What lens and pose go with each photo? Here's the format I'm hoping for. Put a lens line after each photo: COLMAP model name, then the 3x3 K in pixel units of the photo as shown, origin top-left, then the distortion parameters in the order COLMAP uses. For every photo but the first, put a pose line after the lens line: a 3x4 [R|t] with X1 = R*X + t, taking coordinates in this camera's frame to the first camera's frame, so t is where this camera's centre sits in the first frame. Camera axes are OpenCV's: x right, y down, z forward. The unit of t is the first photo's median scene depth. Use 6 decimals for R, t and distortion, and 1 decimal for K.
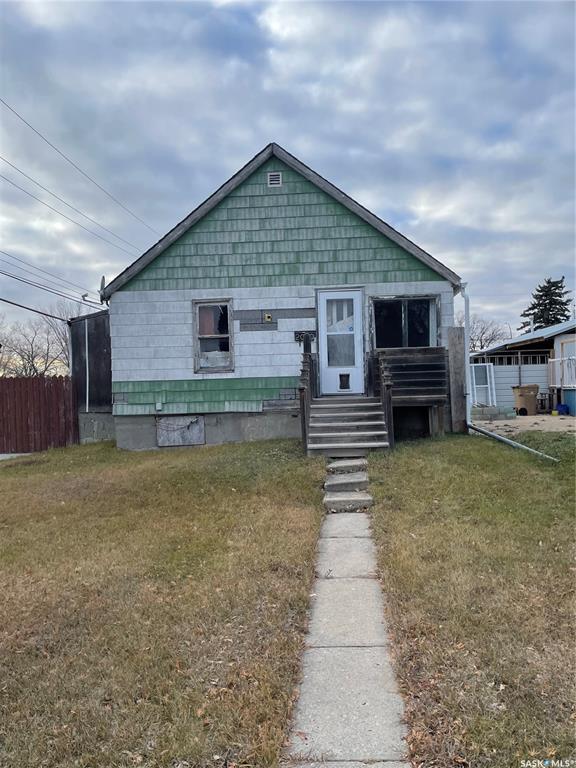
lens RADIAL K [[585.8, 0, 292.0], [0, 585.8, 382.2], [0, 0, 1]] dist [0.117616, -0.144272]
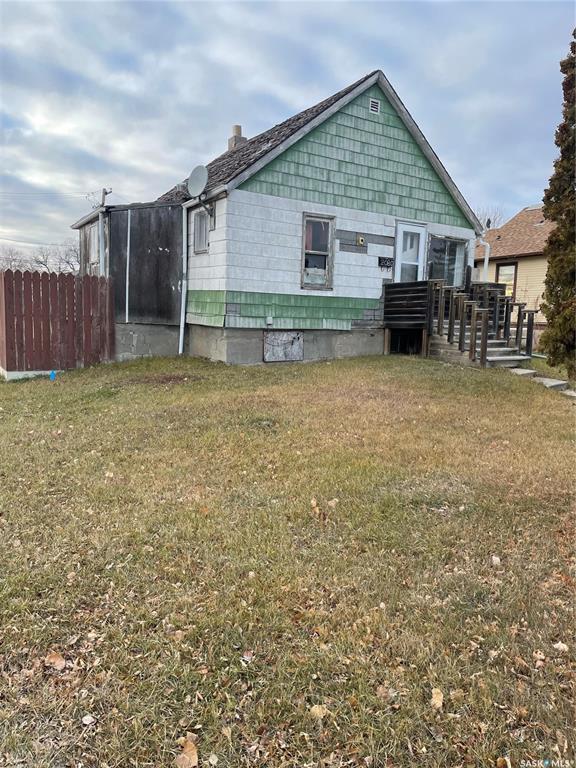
lens RADIAL K [[573.6, 0, 287.0], [0, 573.6, 371.4], [0, 0, 1]] dist [0.096833, -0.144521]
pose [[0.798717, -0.004412, 0.601691, -0.761668], [-0.057041, 0.994915, 0.083014, 0.044325], [-0.598997, -0.100626, 0.794403, 0.231739]]
